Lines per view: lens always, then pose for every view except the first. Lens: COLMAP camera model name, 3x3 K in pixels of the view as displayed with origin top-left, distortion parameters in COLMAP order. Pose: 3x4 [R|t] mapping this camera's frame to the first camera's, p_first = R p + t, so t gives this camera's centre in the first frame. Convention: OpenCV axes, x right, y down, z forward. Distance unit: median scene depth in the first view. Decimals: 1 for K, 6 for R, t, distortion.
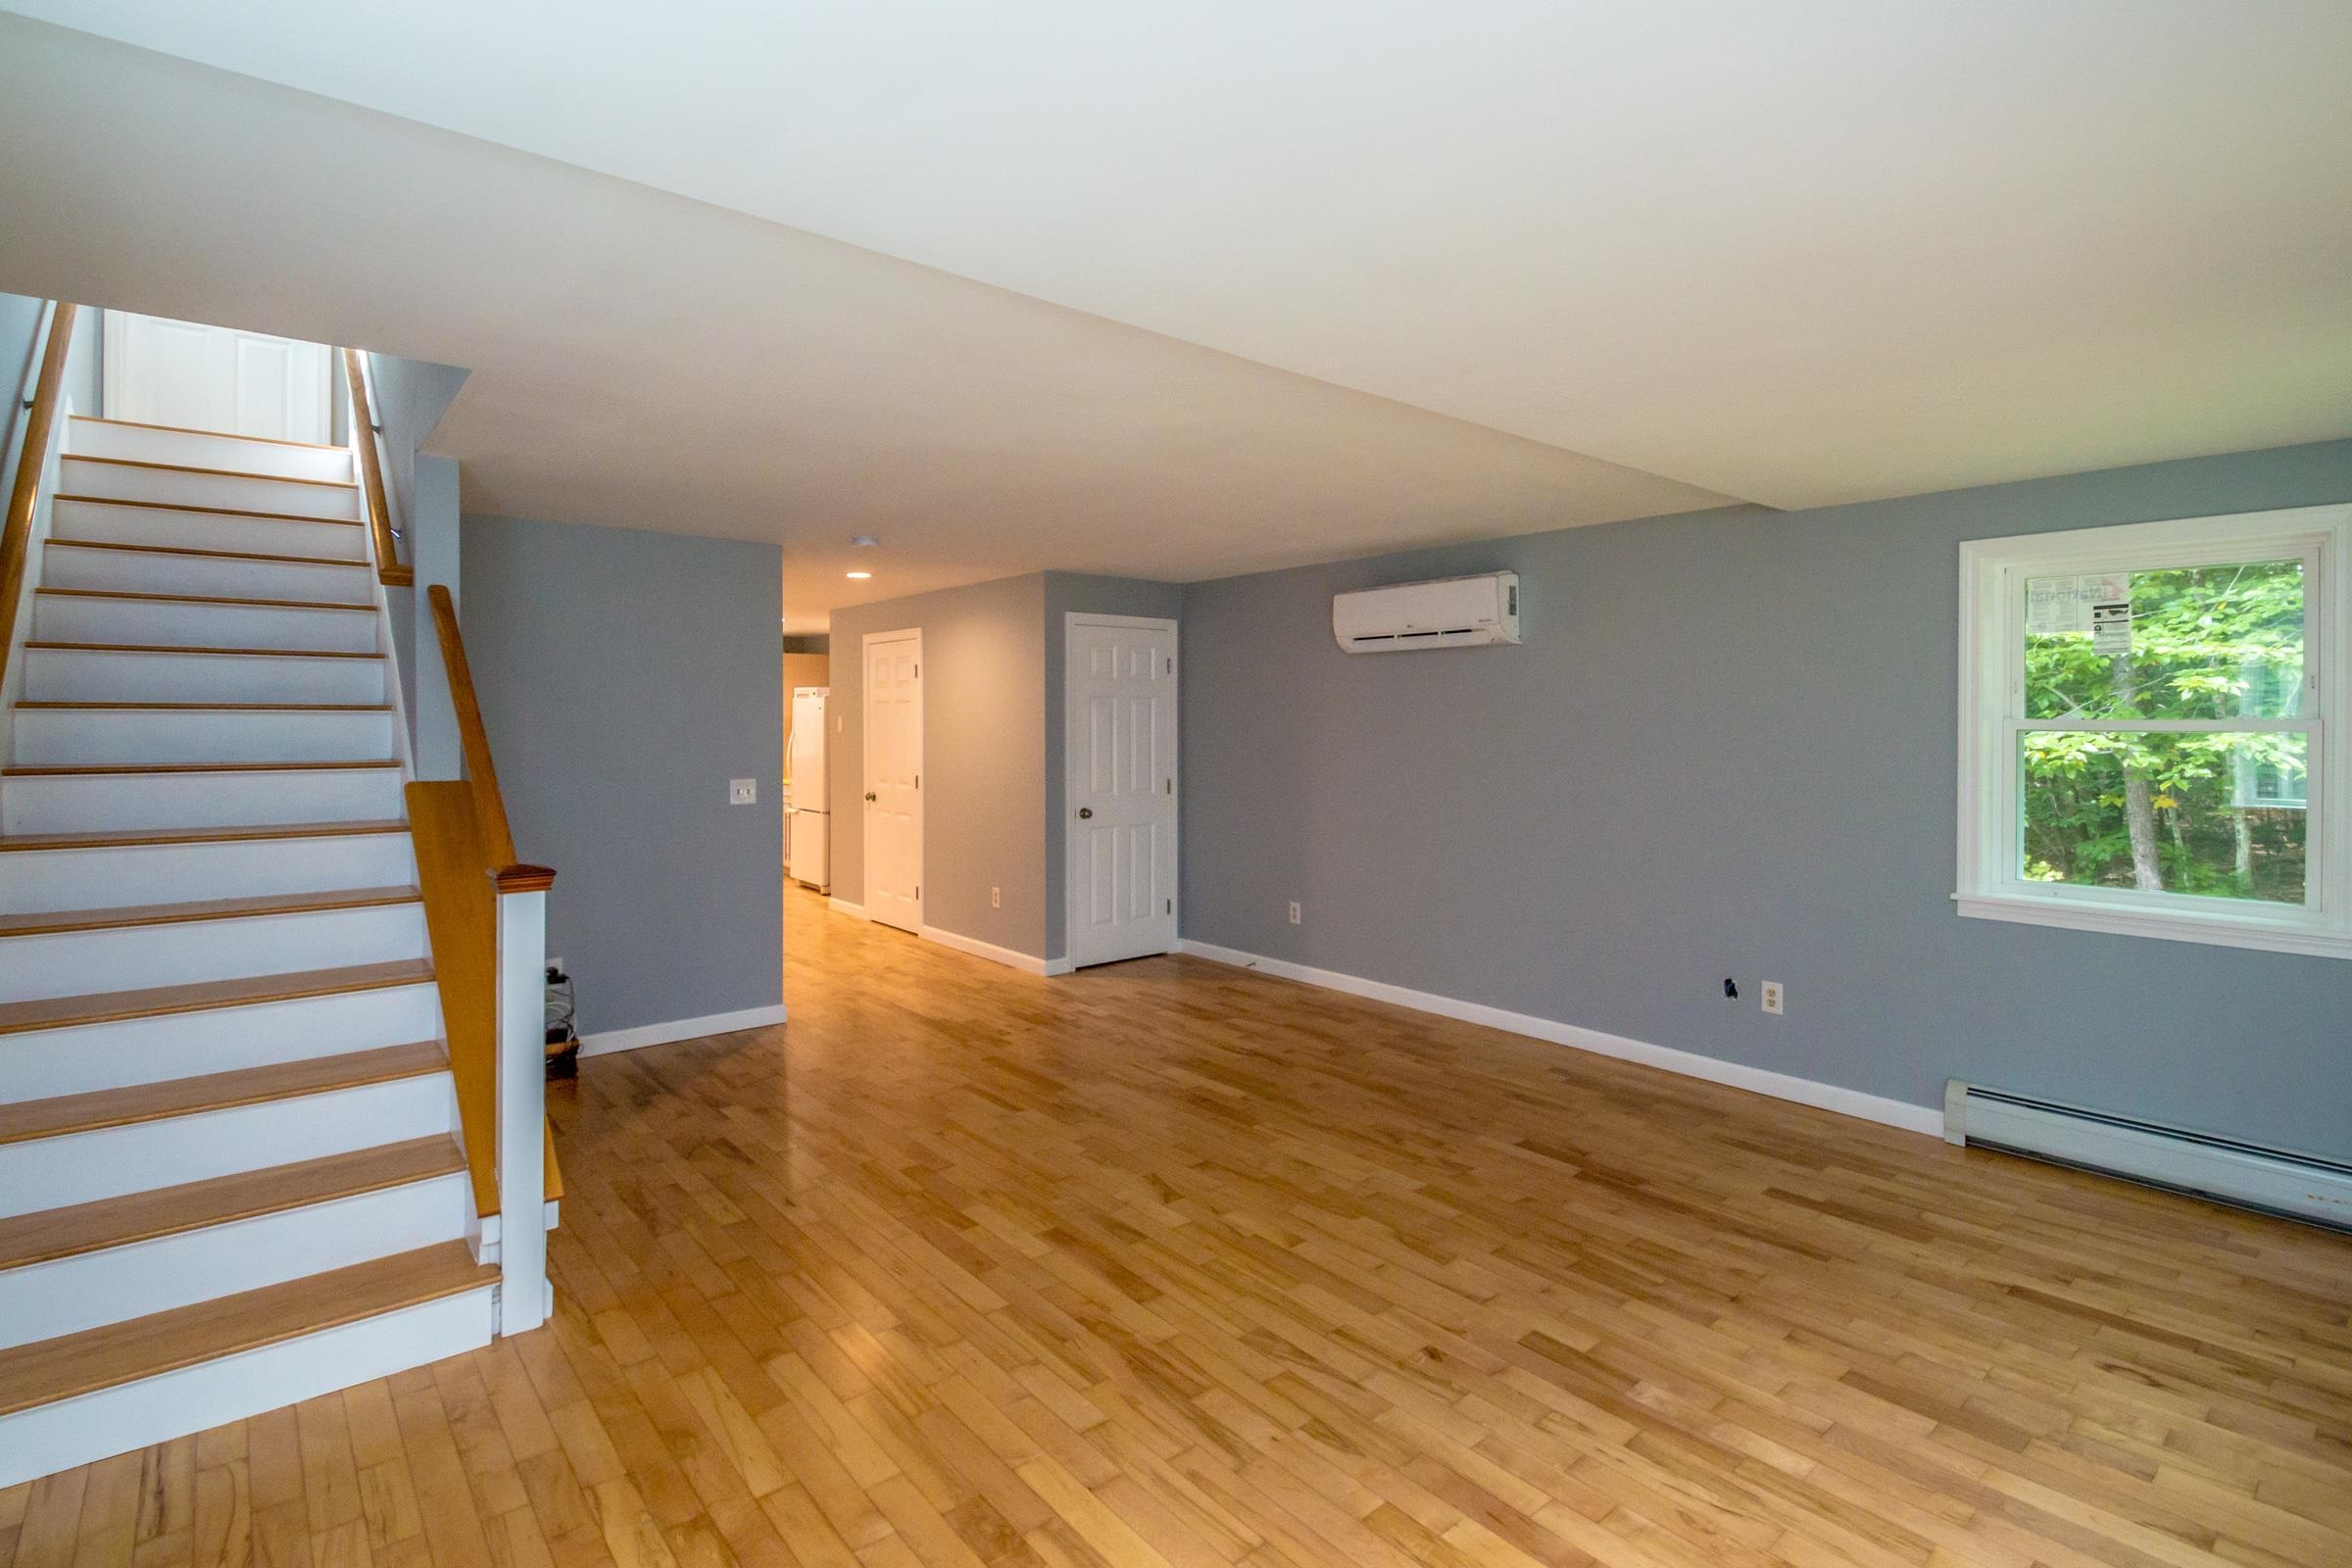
lens RADIAL K [[1121.8, 0, 1181.6], [0, 1121.8, 740.1], [0, 0, 1]] dist [-0.000207, -0.011945]
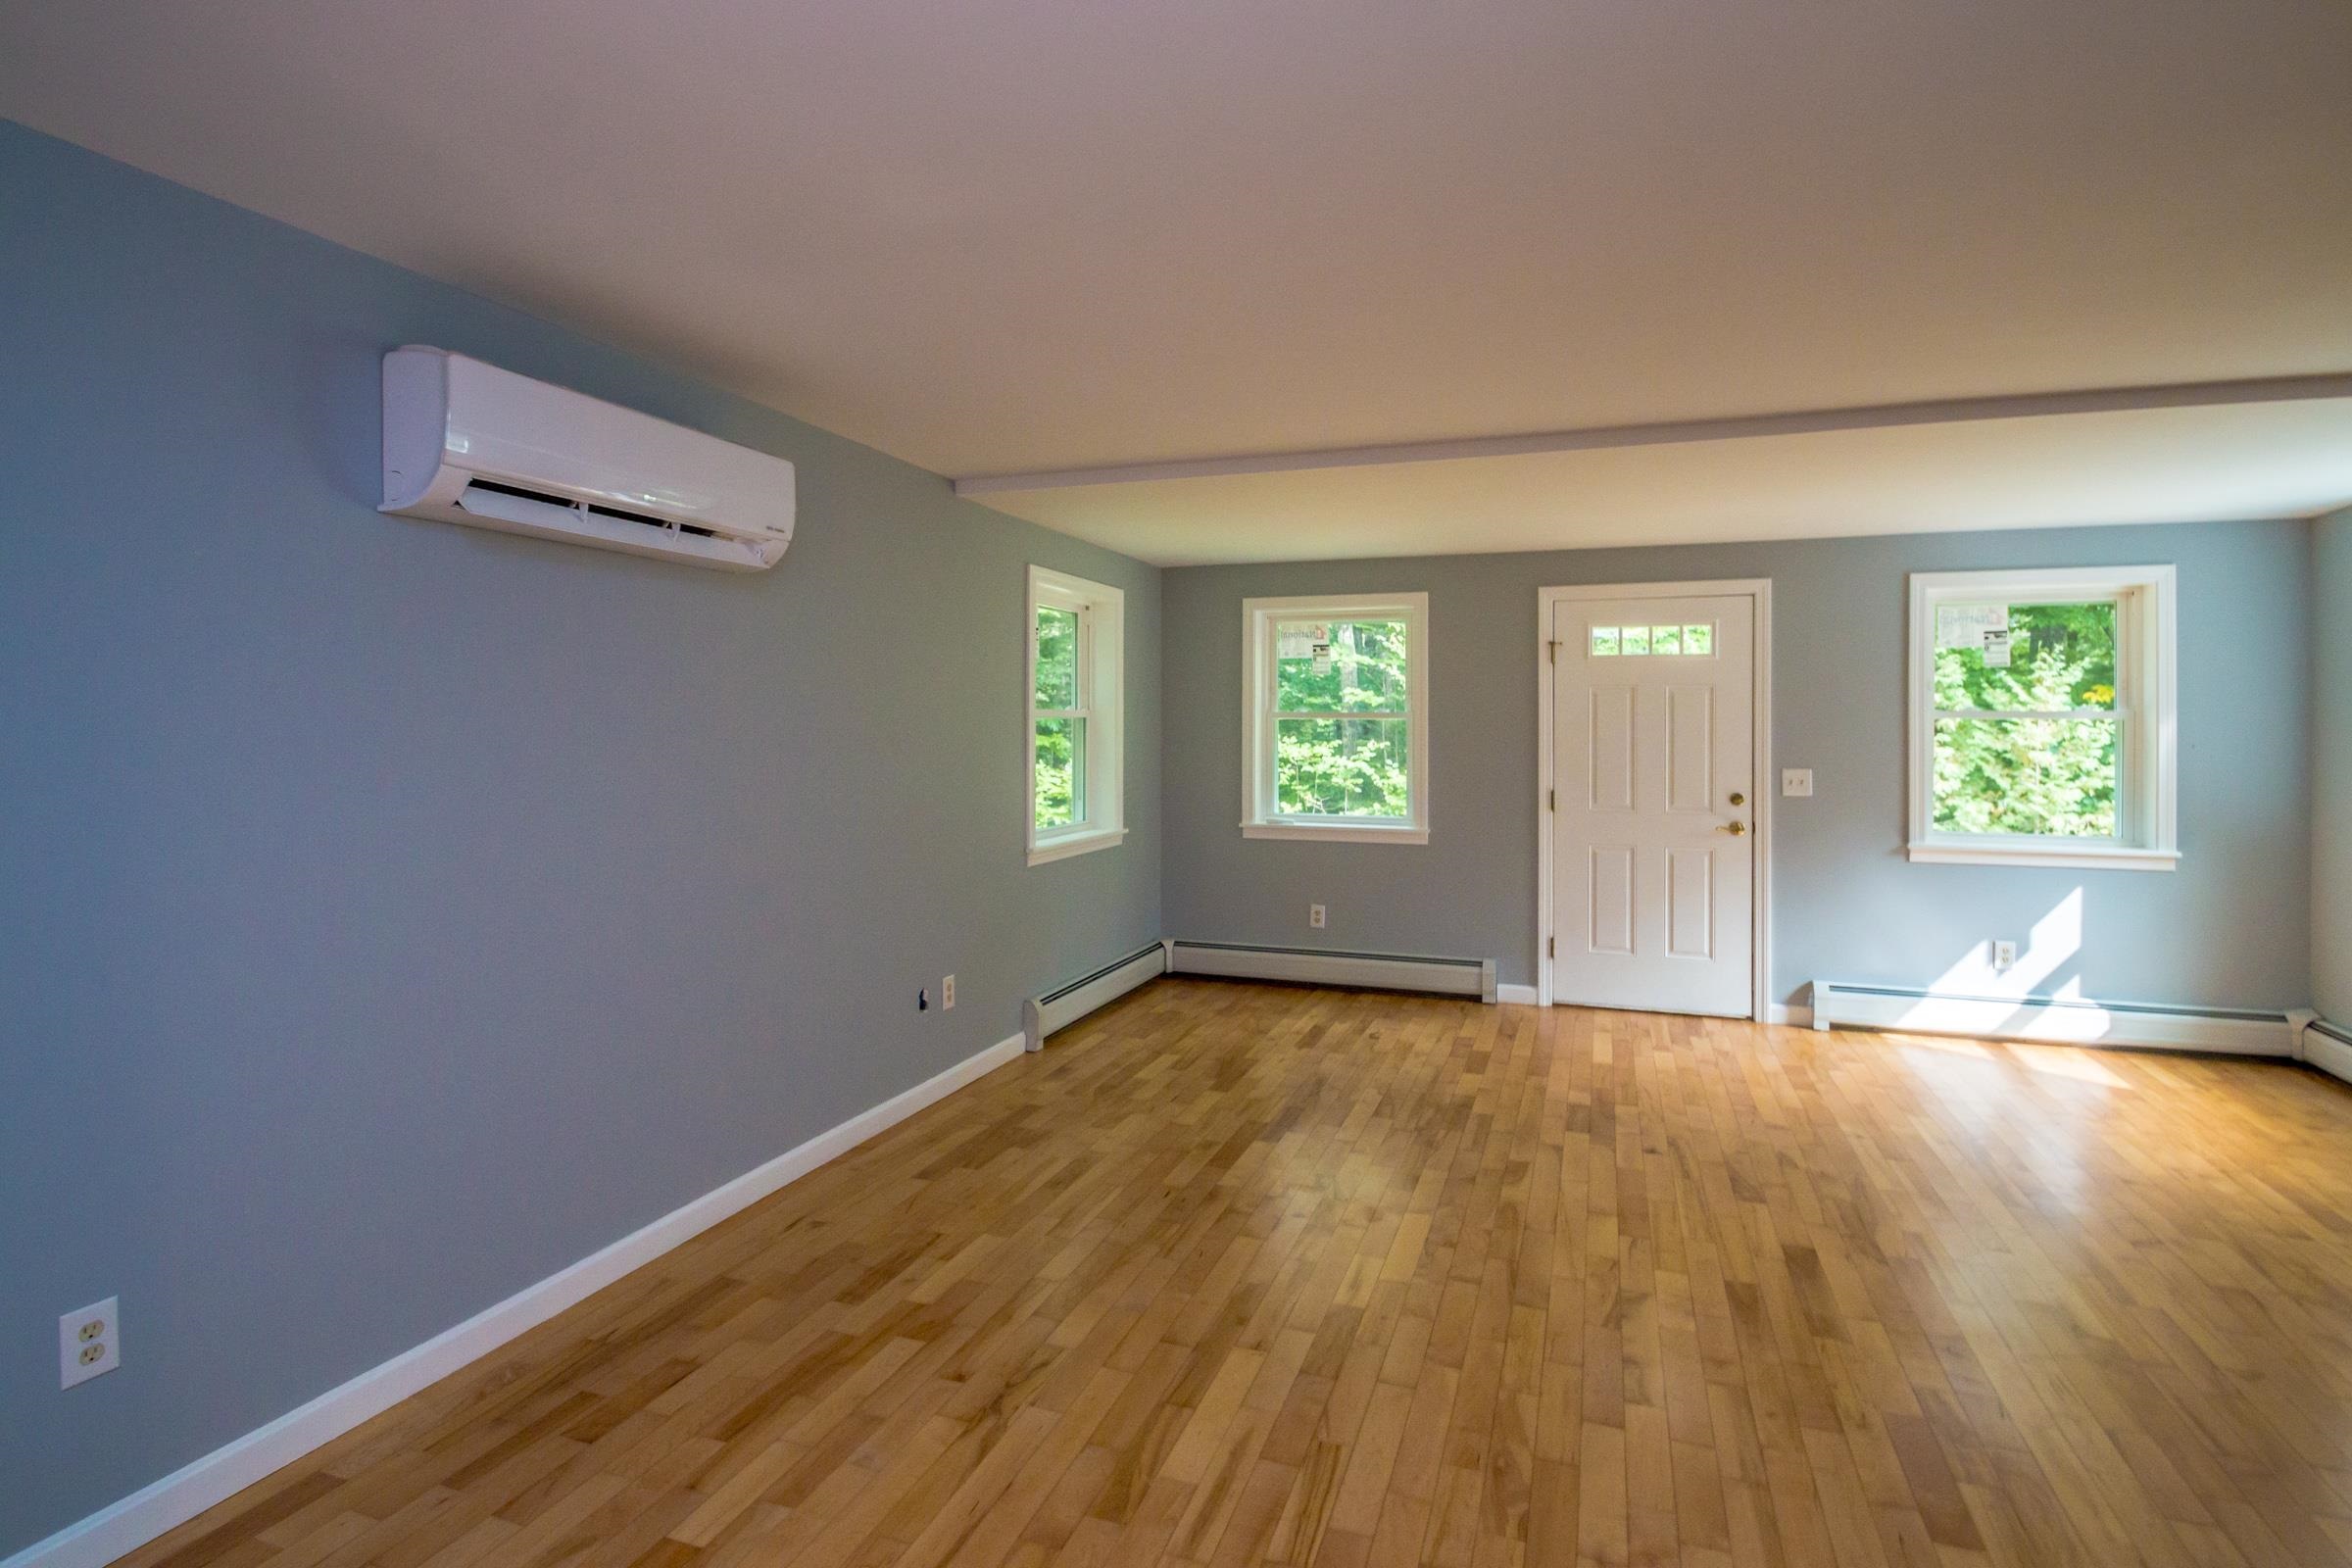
lens RADIAL K [[1121.8, 0, 1181.6], [0, 1121.8, 740.1], [0, 0, 1]] dist [-0.000207, -0.011945]
pose [[-0.489222, -0.010934, 0.872091, -0.560903], [0.015629, 0.999651, 0.021300, -0.012291], [-0.872019, 0.024050, -0.488881, 1.710039]]
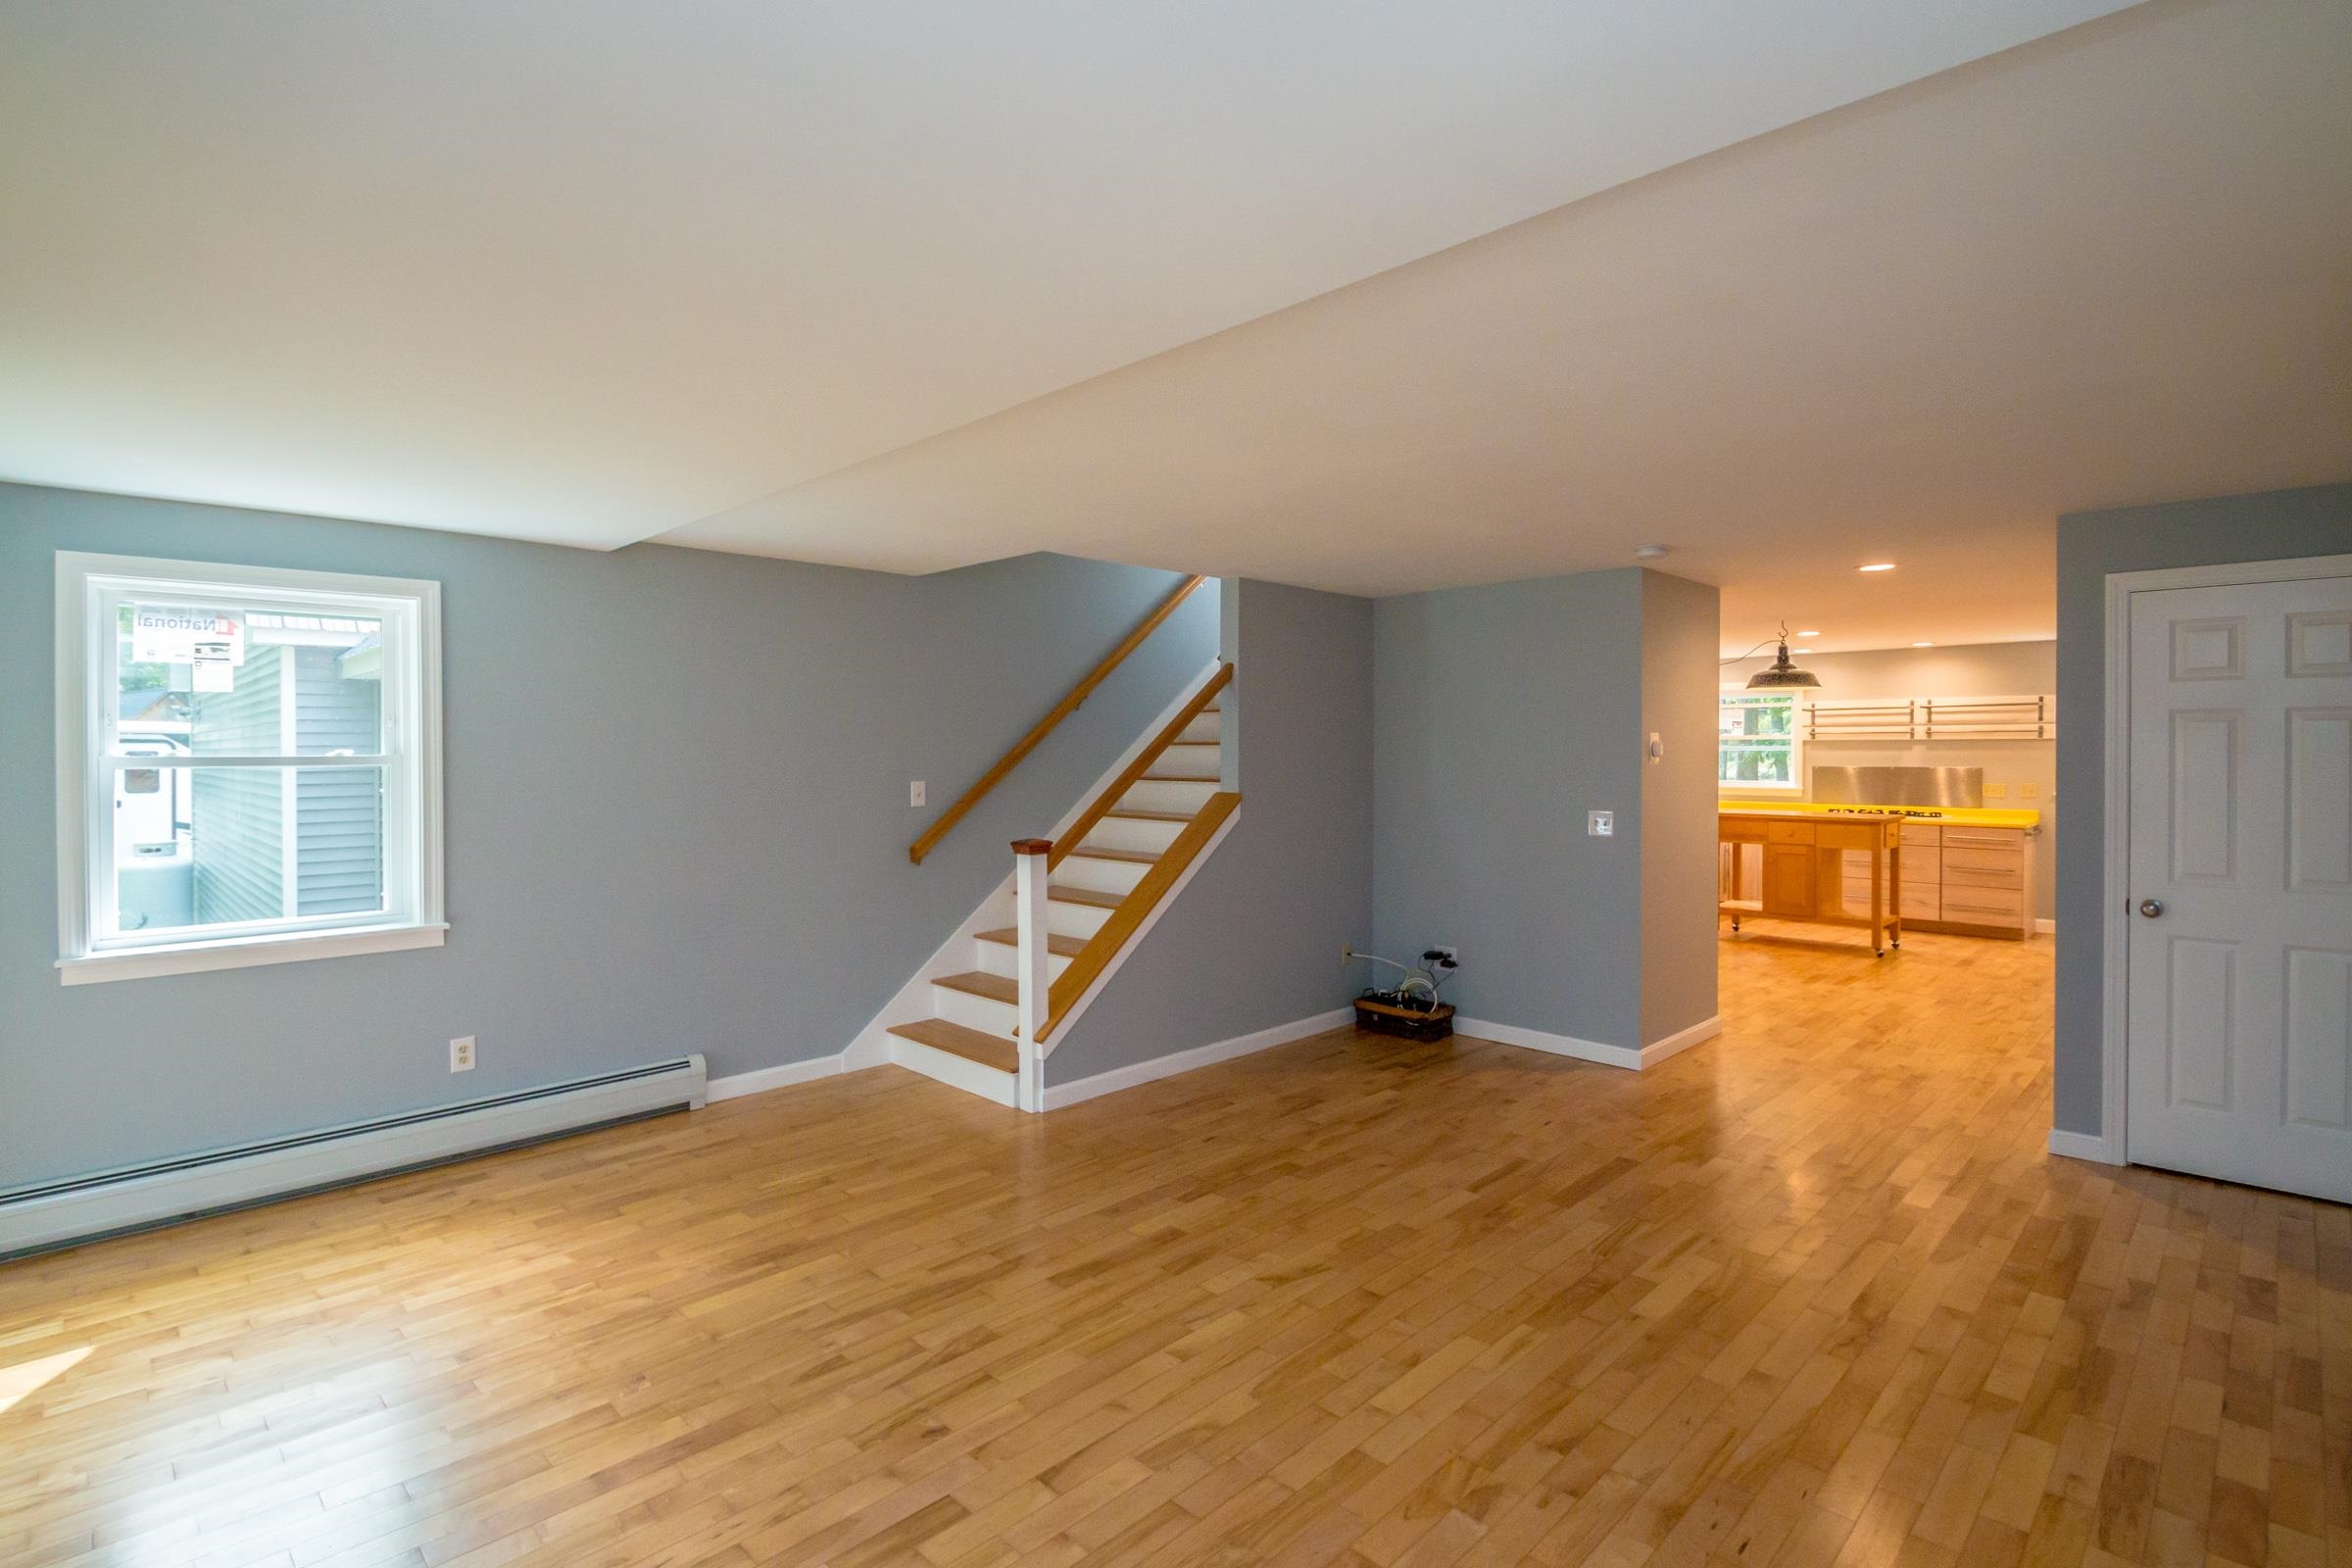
lens RADIAL K [[1121.8, 0, 1181.6], [0, 1121.8, 740.1], [0, 0, 1]] dist [-0.000207, -0.011945]
pose [[0.085184, -0.005368, -0.996351, 0.918678], [-0.015857, 0.999852, -0.006743, -0.024973], [0.996239, 0.016374, 0.085086, 0.865519]]
